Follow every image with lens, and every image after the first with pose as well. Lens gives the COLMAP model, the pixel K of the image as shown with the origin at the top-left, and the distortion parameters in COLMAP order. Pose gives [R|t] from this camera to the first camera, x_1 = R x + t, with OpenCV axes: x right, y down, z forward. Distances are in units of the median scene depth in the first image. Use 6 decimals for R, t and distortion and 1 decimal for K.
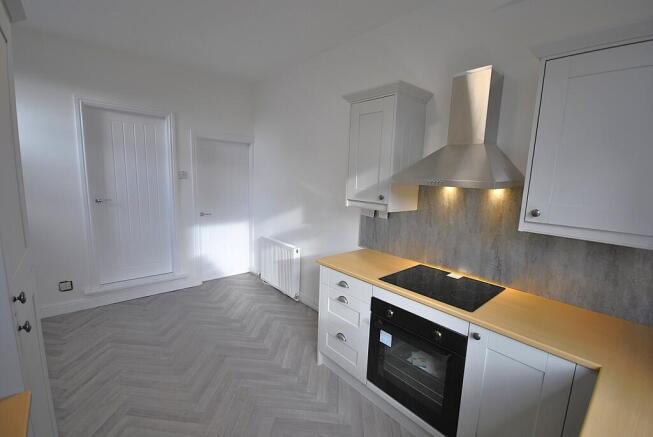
lens RADIAL K [[288.1, 0, 324.0], [0, 288.1, 220.5], [0, 0, 1]] dist [0.000454, 0.000805]
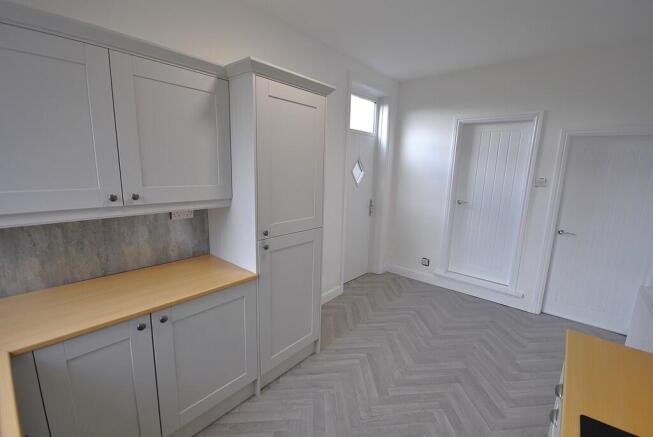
lens RADIAL K [[288.1, 0, 338.6], [0, 288.1, 220.6], [0, 0, 1]] dist [0.000454, 0.000805]
pose [[0.181754, 0.152054, -0.971517, 0.393851], [-0.179455, 0.976510, 0.119263, -0.062639], [0.966831, 0.152667, 0.204771, 0.377804]]
